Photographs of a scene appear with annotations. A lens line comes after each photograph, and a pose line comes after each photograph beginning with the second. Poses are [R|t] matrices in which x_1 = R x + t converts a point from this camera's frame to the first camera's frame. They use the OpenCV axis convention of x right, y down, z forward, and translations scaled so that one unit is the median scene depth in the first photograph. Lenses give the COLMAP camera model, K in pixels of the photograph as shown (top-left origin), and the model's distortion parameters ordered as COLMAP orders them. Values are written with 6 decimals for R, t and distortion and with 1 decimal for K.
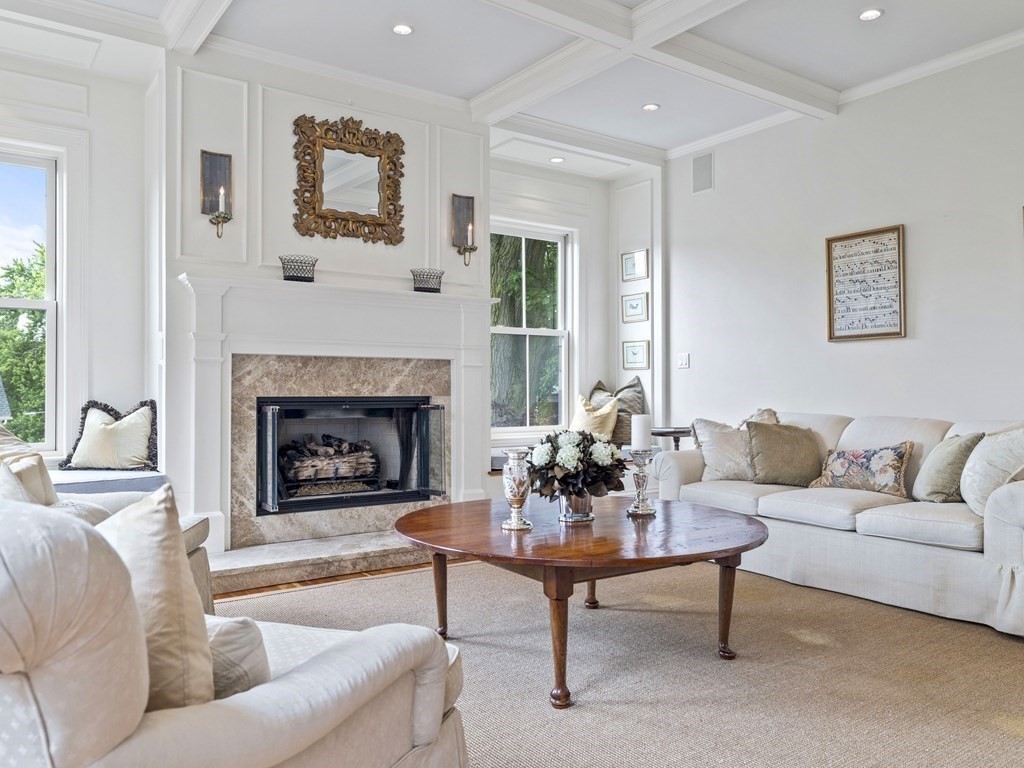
lens RADIAL K [[713.6, 0, 511.5], [0, 713.6, 383.7], [0, 0, 1]] dist [0.002332, 0.002786]
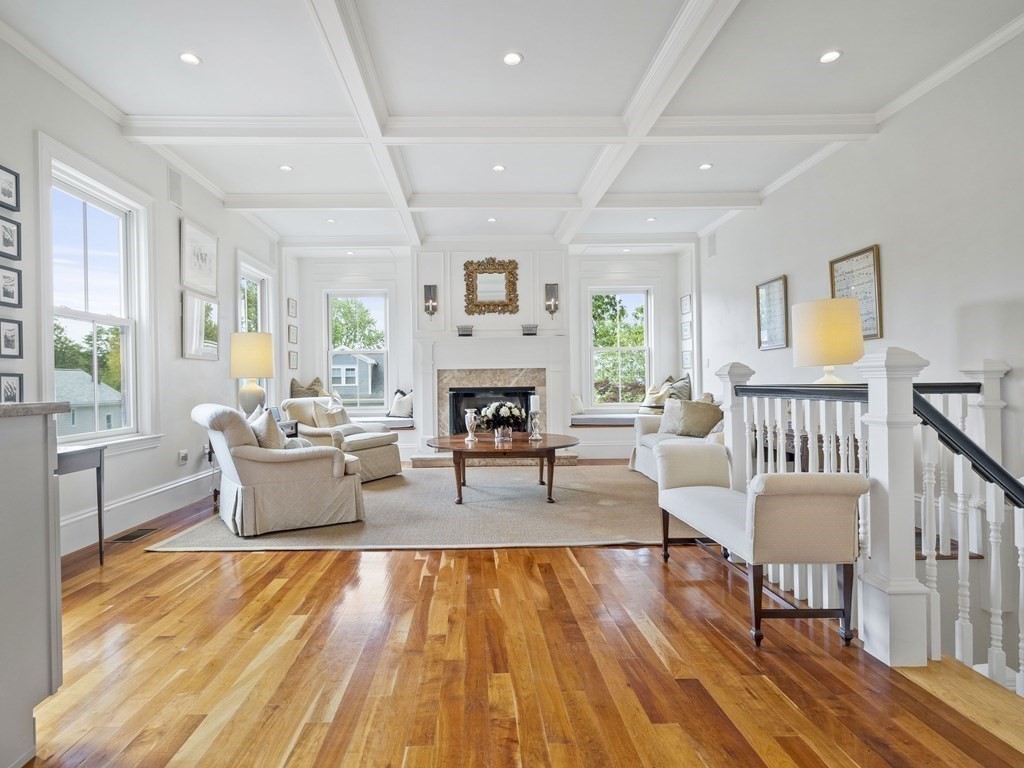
lens RADIAL K [[484.1, 0, 511.2], [0, 484.1, 384.4], [0, 0, 1]] dist [0.004984, -0.001131]
pose [[0.855051, -0.008623, -0.518472, 0.572778], [0.017946, 0.999755, 0.012968, -0.008048], [0.518233, -0.020393, 0.854996, -0.216104]]
